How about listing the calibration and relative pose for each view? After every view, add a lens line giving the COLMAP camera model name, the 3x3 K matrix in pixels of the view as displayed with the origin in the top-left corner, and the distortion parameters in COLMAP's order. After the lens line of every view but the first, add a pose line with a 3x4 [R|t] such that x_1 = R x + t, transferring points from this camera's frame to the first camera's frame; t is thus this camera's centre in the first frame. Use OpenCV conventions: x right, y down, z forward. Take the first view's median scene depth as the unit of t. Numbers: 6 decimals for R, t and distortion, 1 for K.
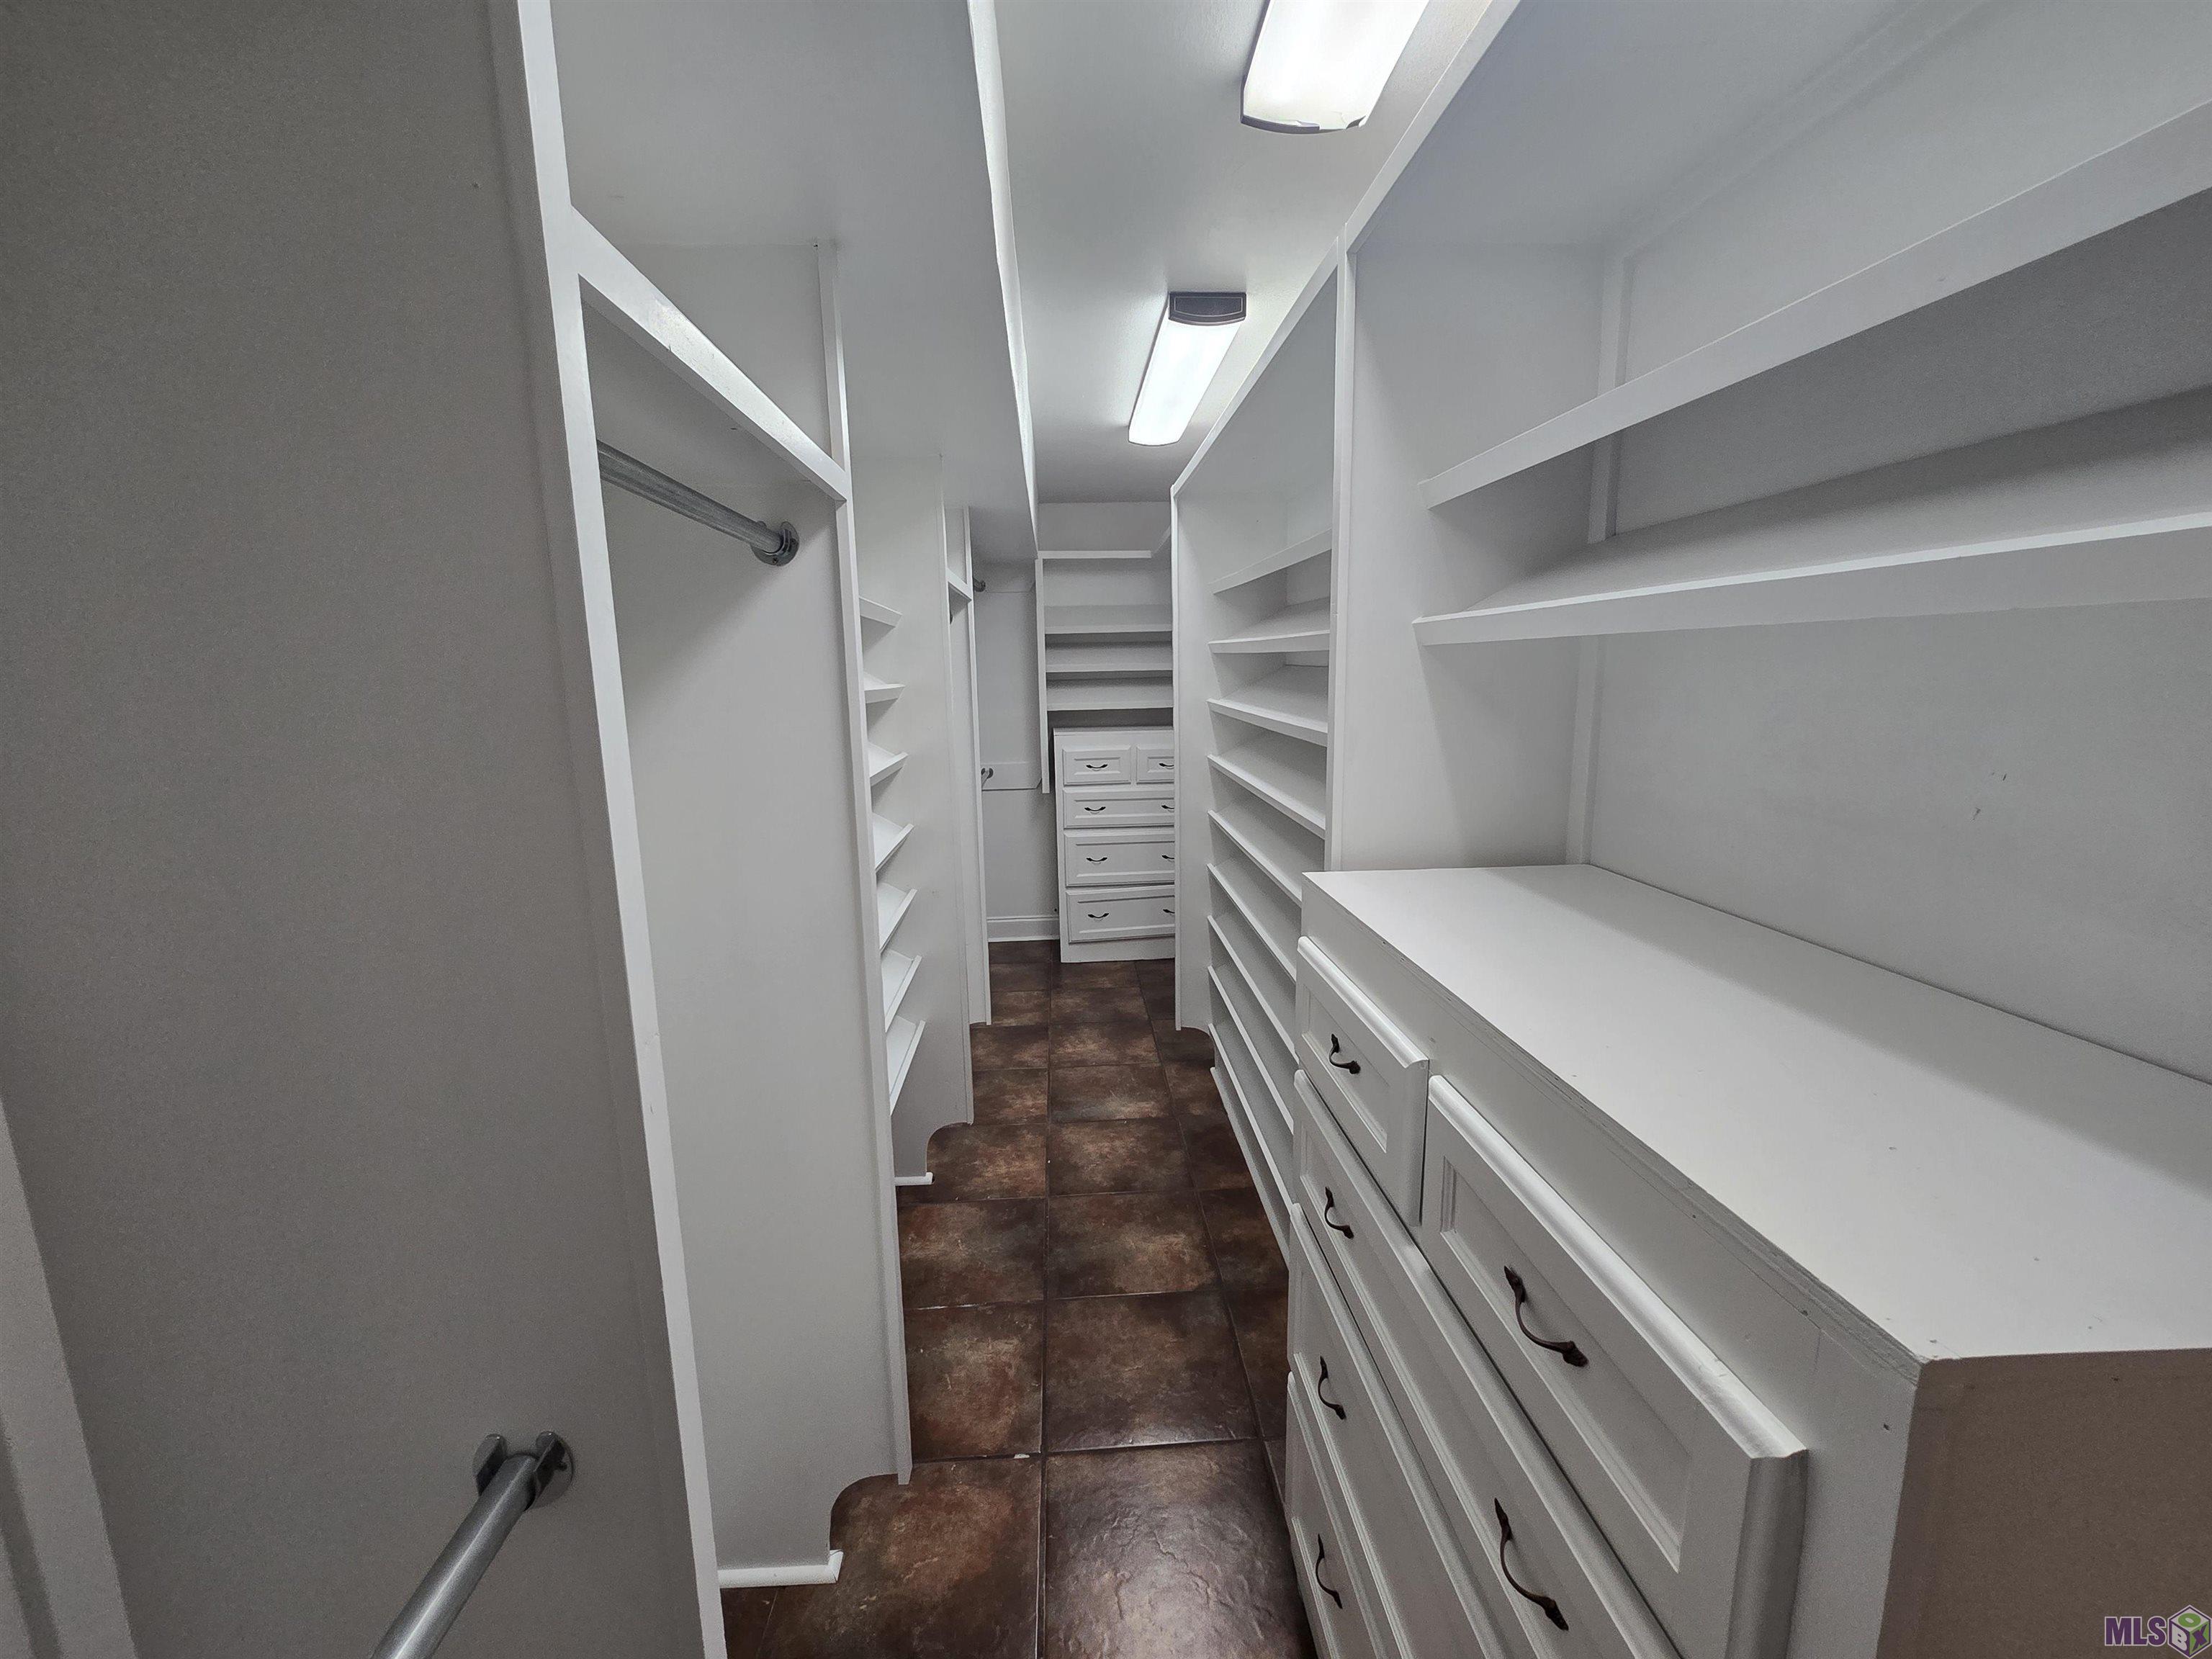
lens RADIAL K [[907.5, 0, 1108.1], [0, 907.5, 817.6], [0, 0, 1]] dist [-0.005158, 0.001749]
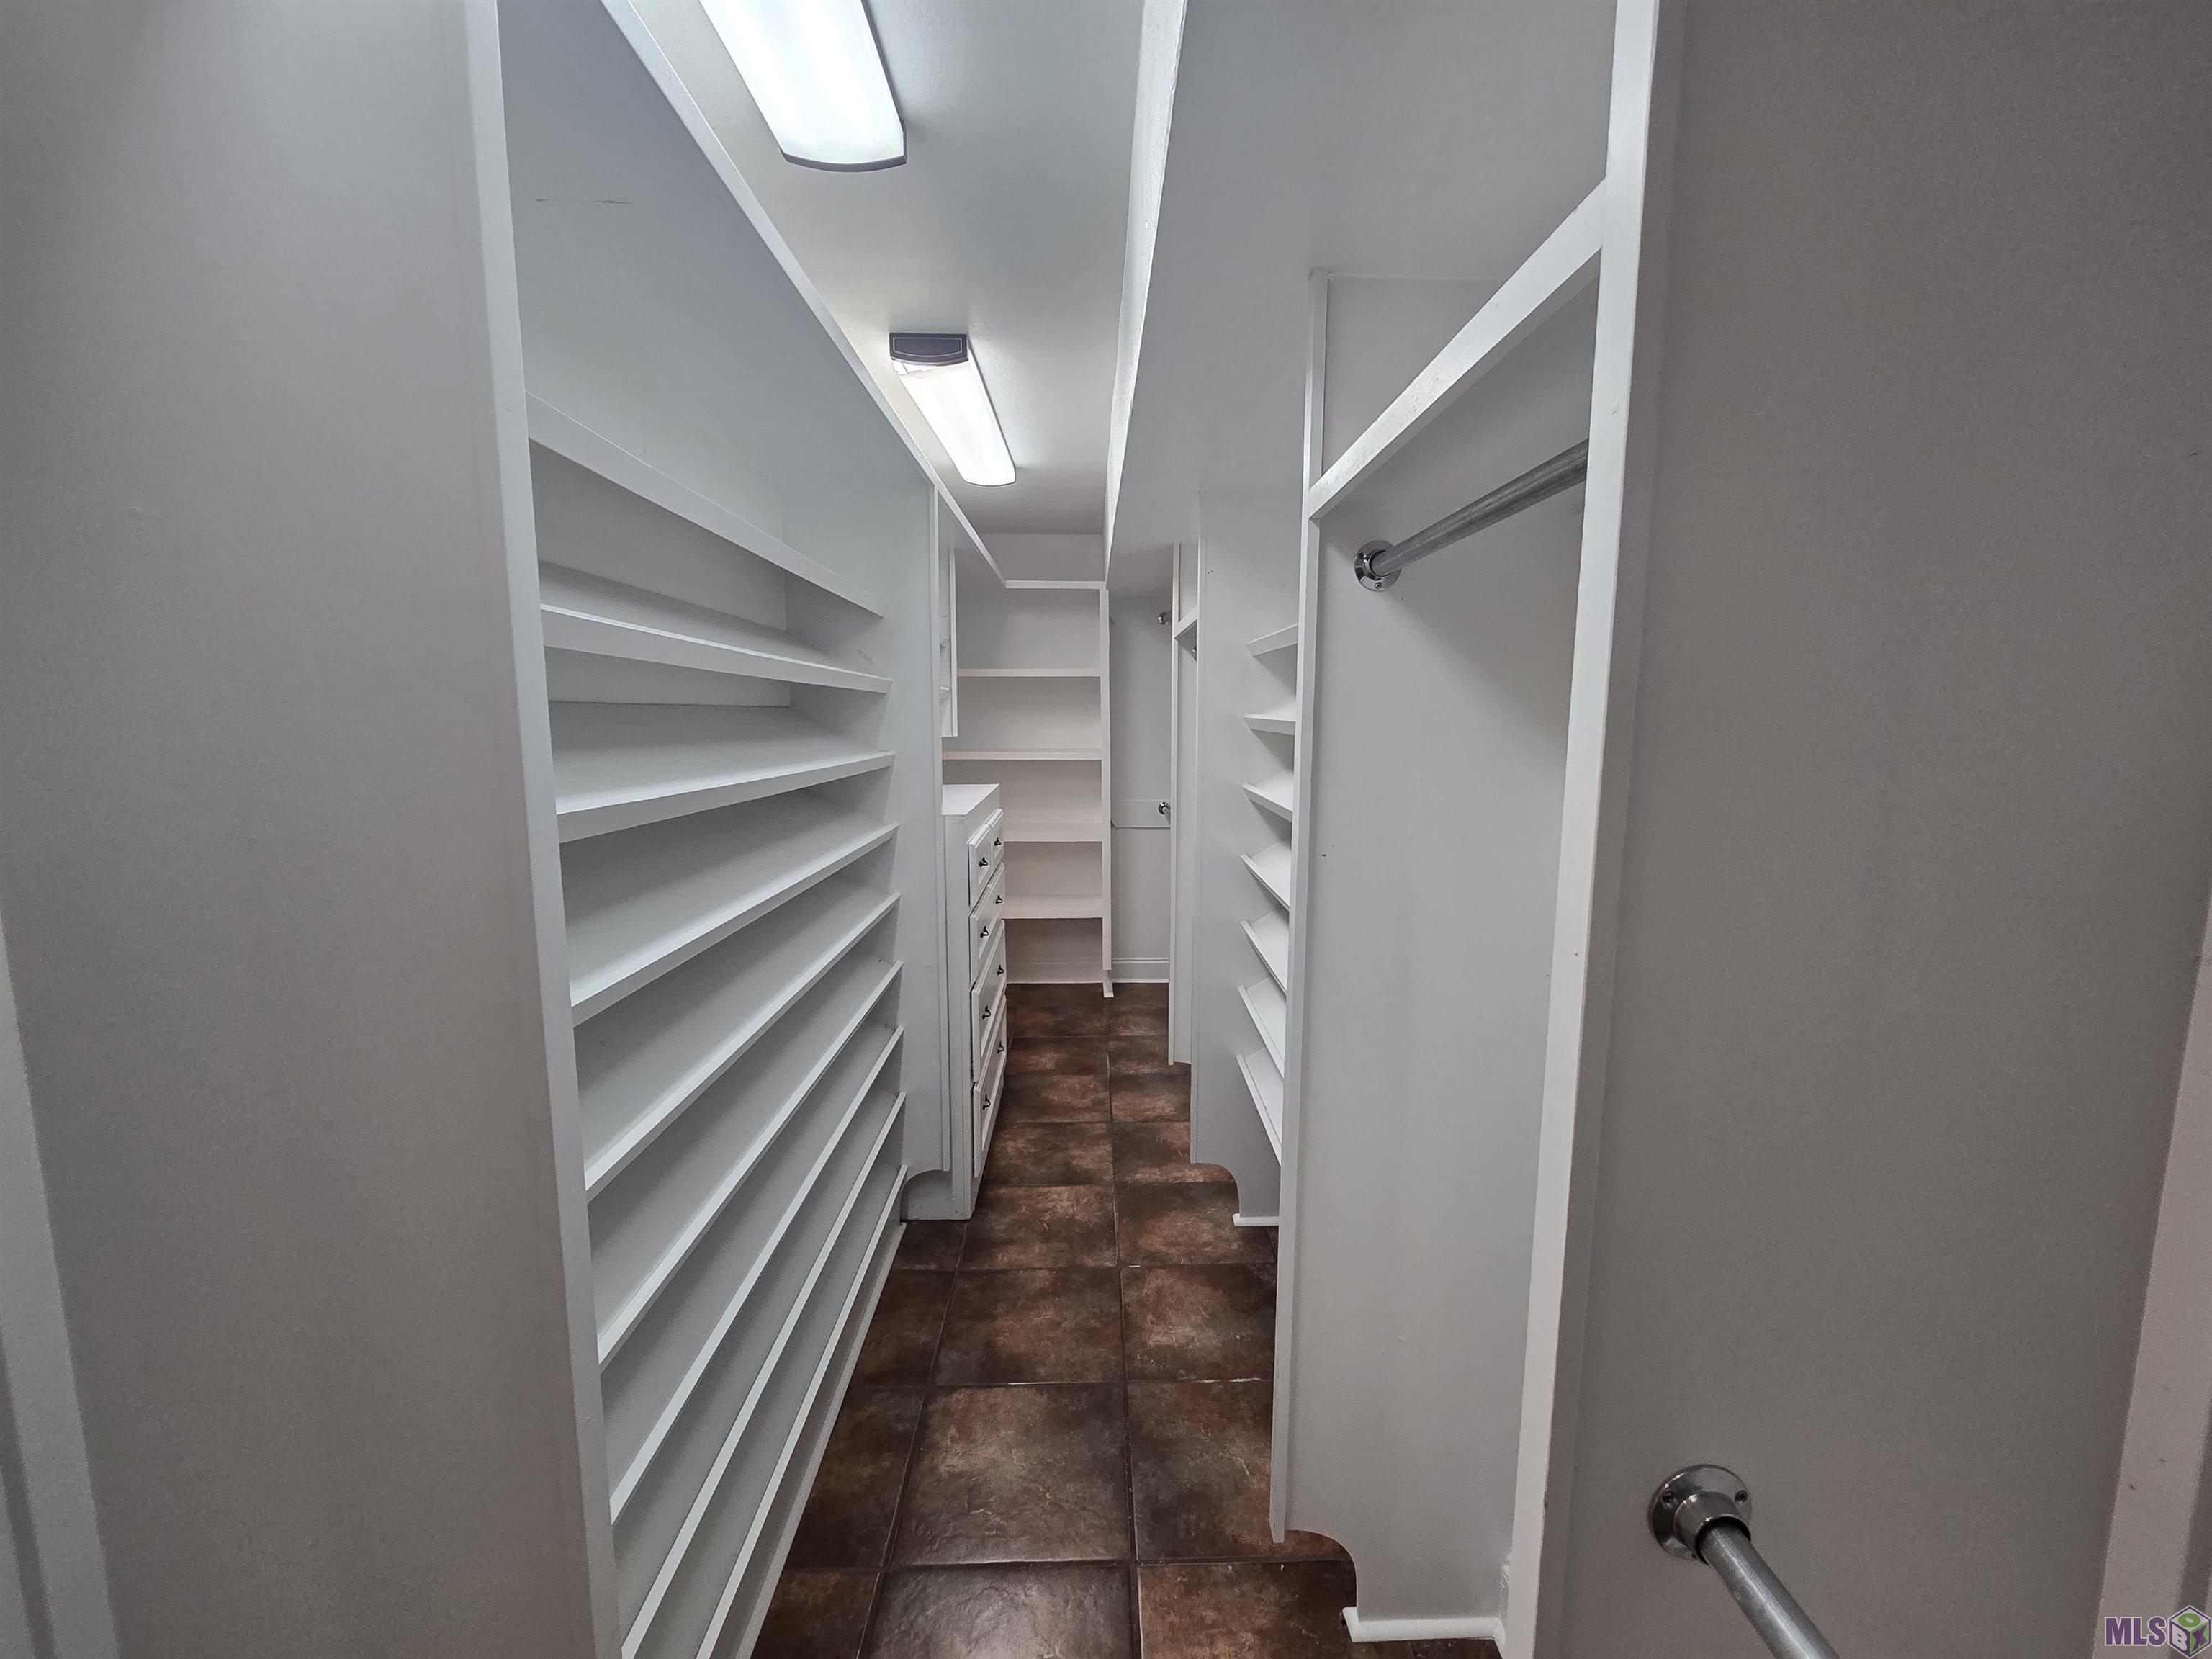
lens RADIAL K [[907.5, 0, 1109.0], [0, 907.5, 833.0], [0, 0, 1]] dist [-0.005158, 0.001749]
pose [[-0.999307, -0.007047, 0.036551, -0.086337], [0.004271, 0.953723, 0.300656, -0.287821], [-0.036979, 0.300603, -0.953032, 1.781400]]
